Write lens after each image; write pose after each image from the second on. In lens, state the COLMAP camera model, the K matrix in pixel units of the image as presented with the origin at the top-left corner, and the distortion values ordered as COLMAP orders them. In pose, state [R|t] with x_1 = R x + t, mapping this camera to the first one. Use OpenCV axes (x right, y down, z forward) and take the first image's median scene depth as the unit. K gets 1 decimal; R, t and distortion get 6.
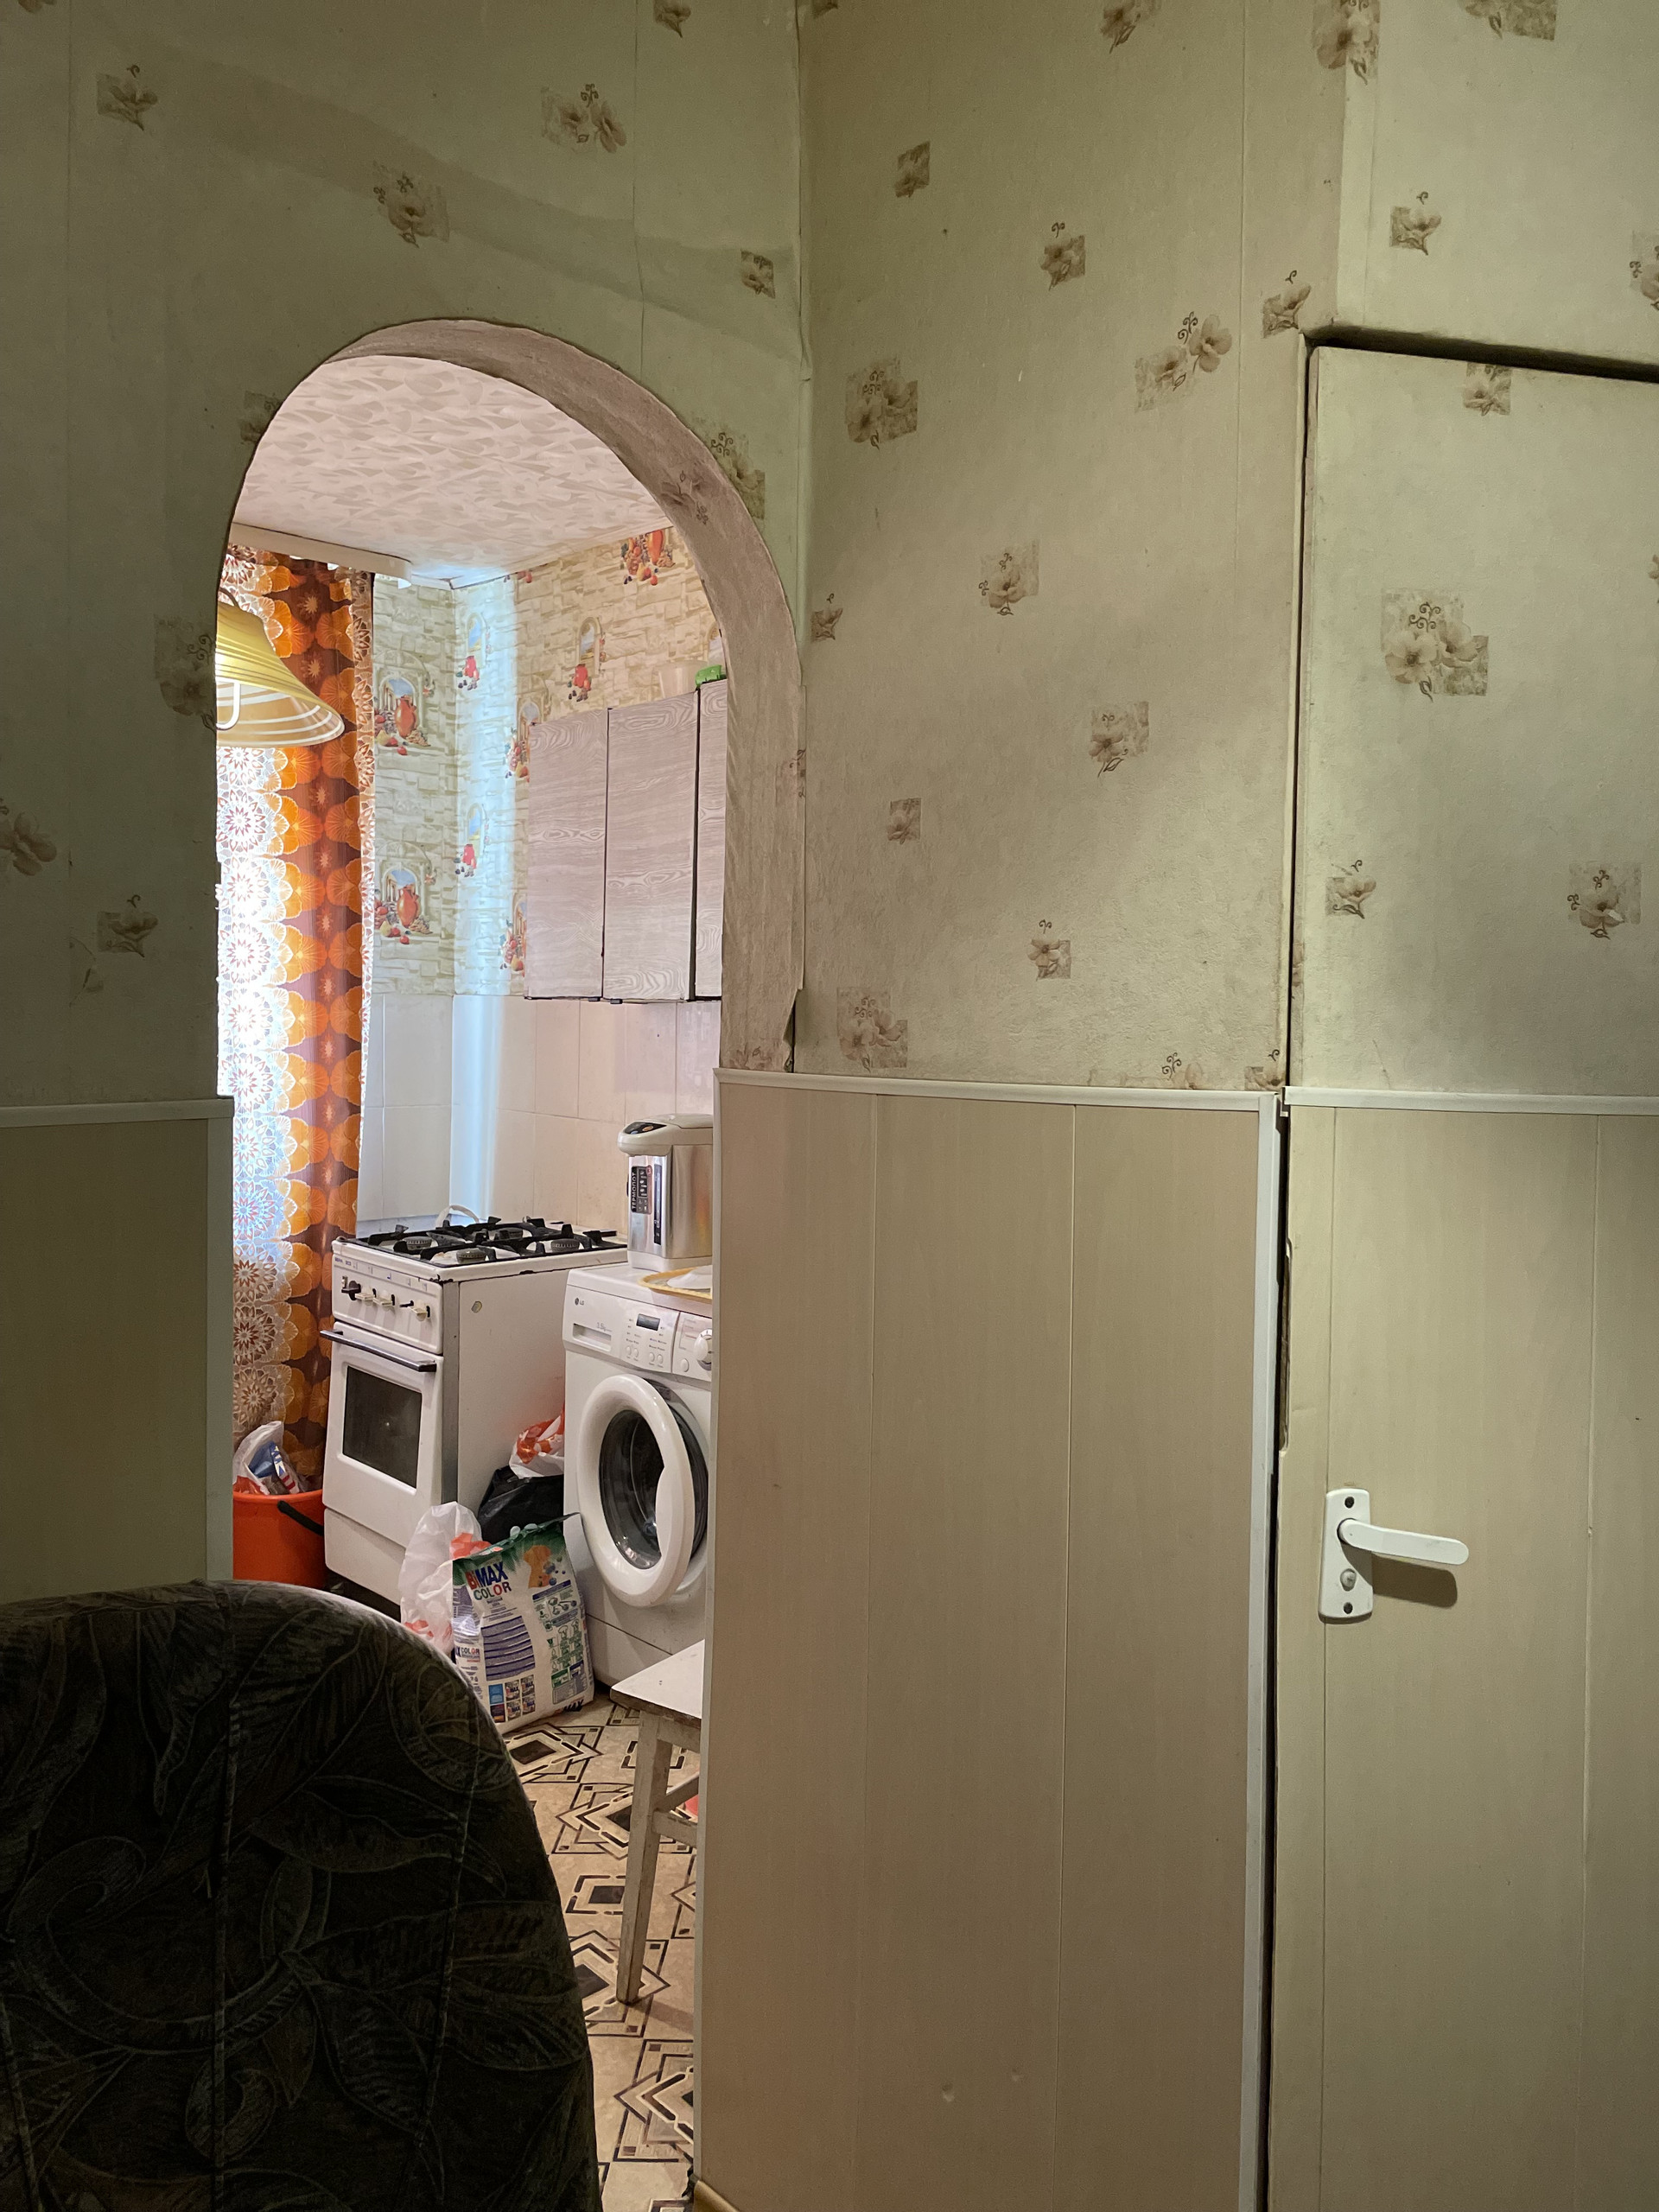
lens RADIAL K [[1674.0, 0, 841.7], [0, 1674.0, 1096.6], [0, 0, 1]] dist [0.078617, -0.102439]
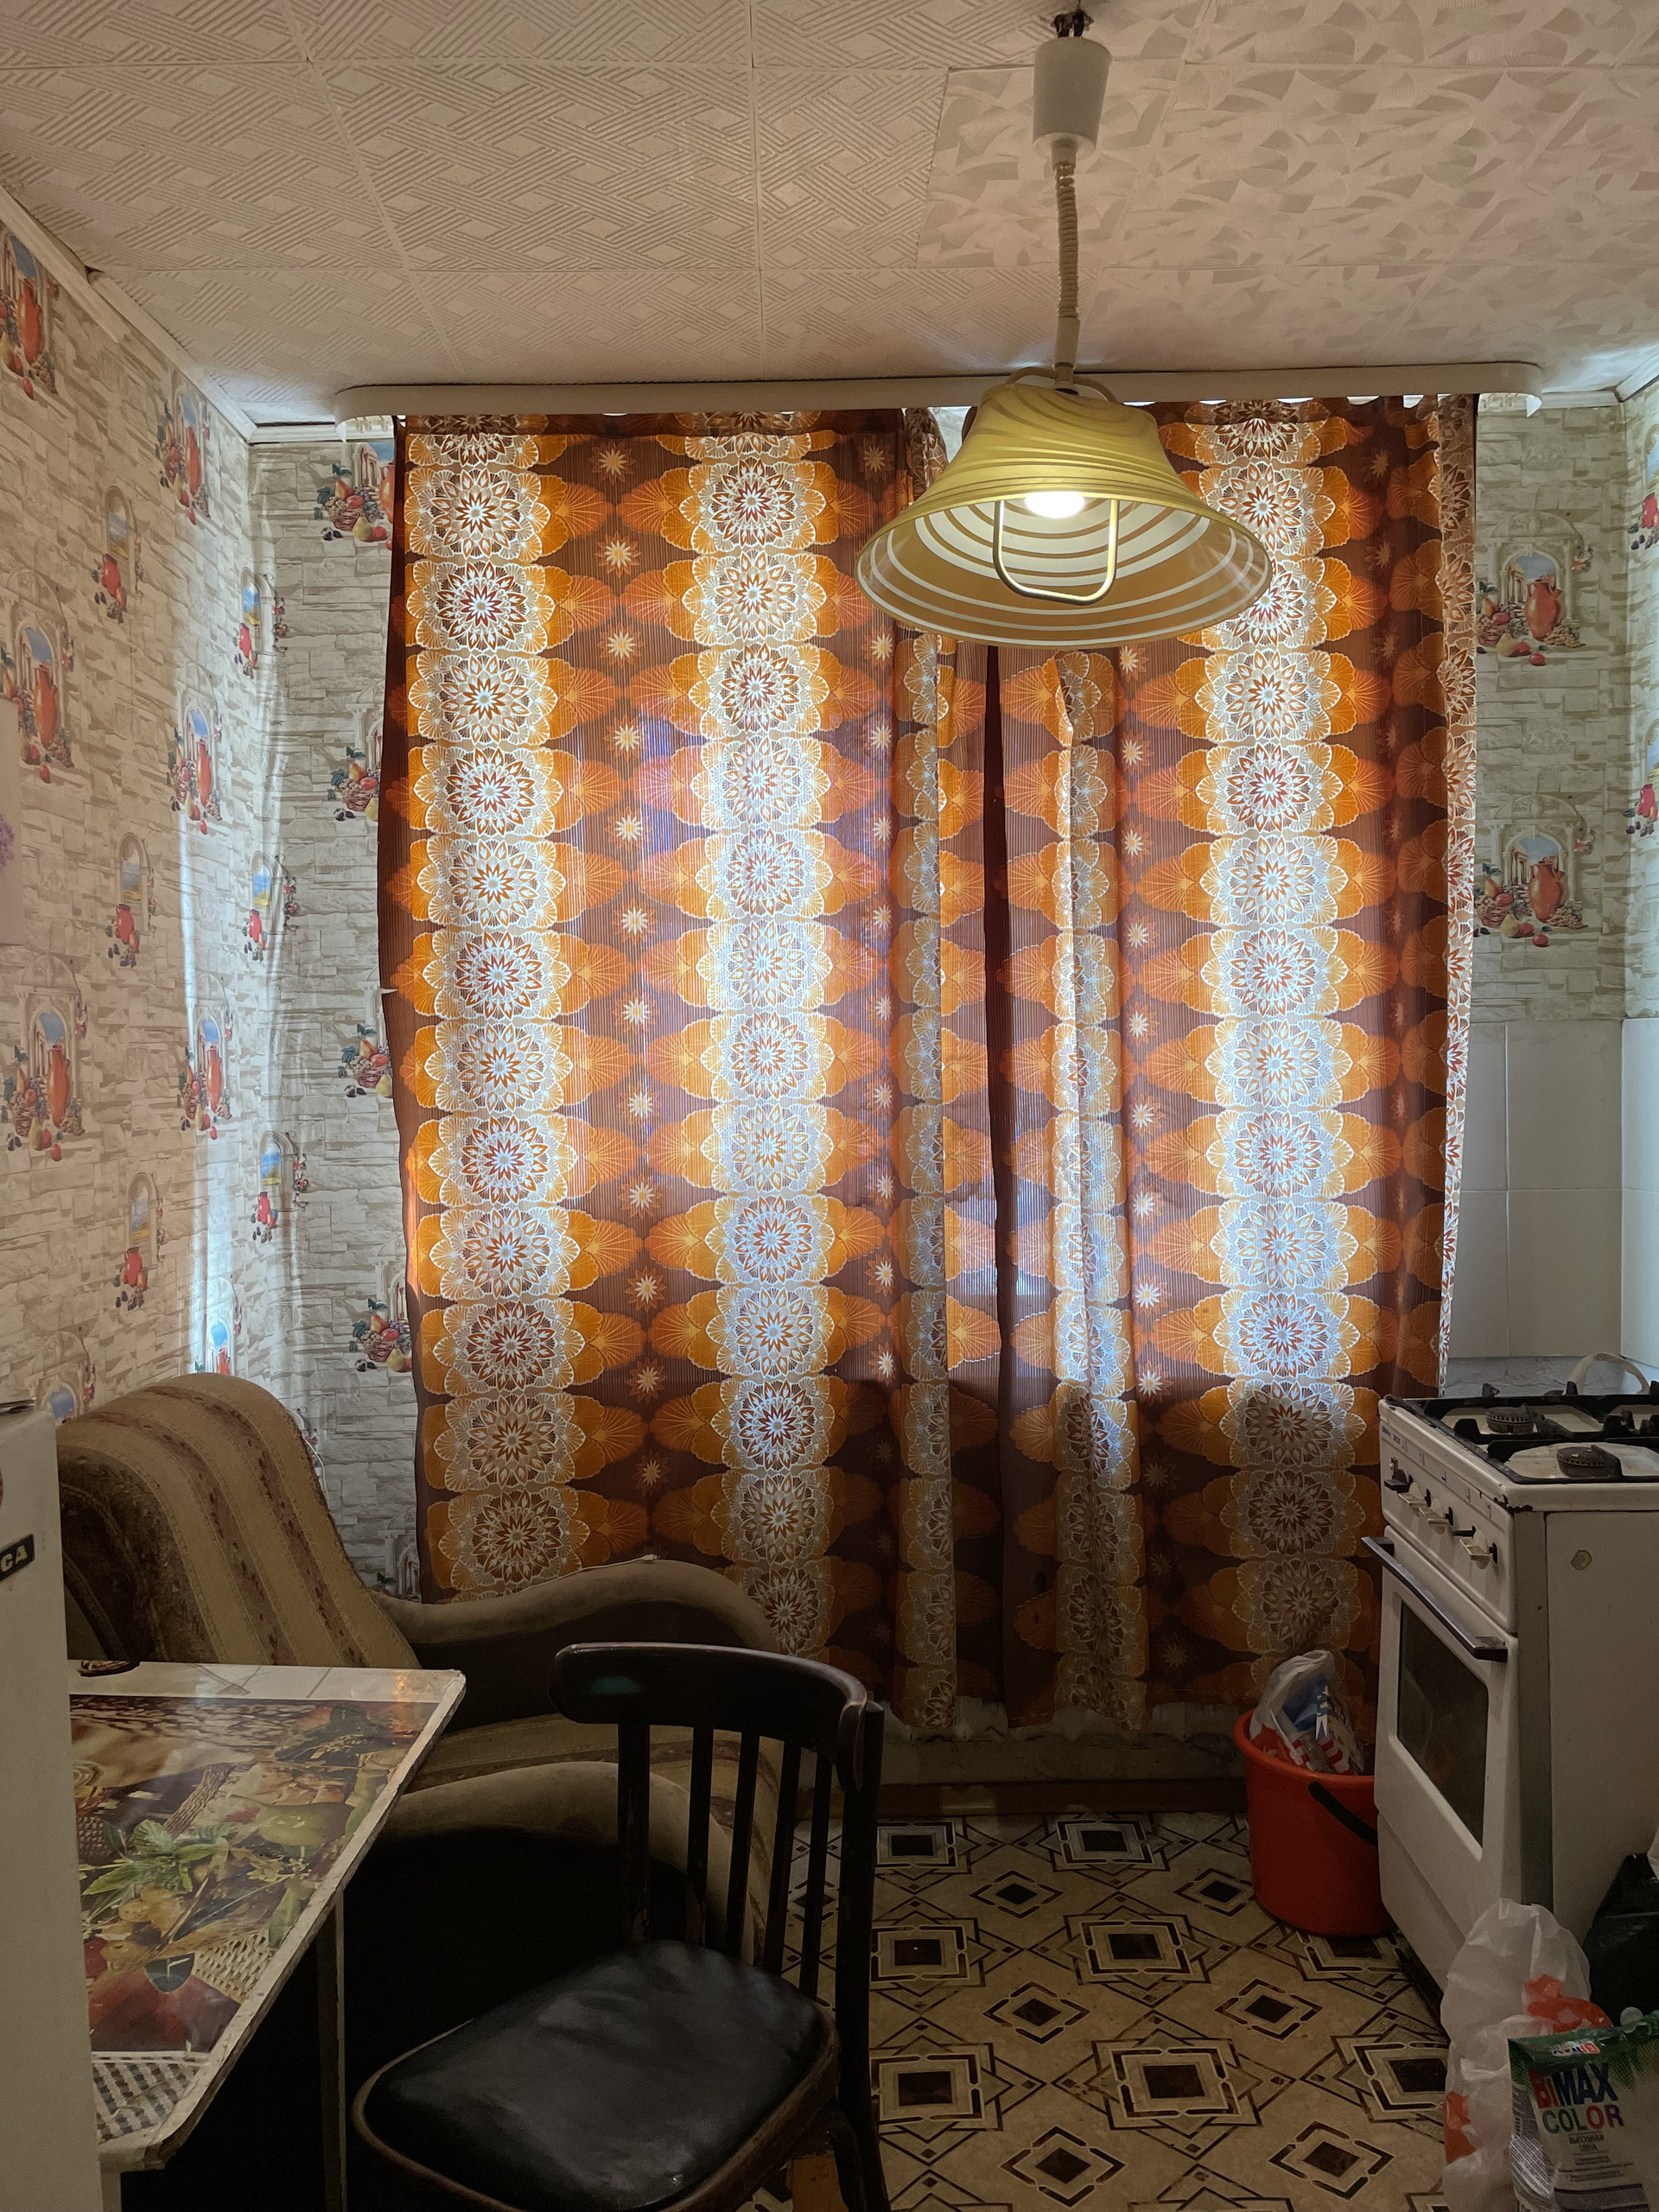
lens RADIAL K [[1674.0, 0, 829.2], [0, 1674.0, 1101.0], [0, 0, 1]] dist [0.078617, -0.102439]
pose [[0.728759, -0.014162, -0.684624, -0.007438], [-0.005164, 0.999644, -0.026175, -0.011799], [0.684751, 0.022611, 0.728426, 0.365148]]
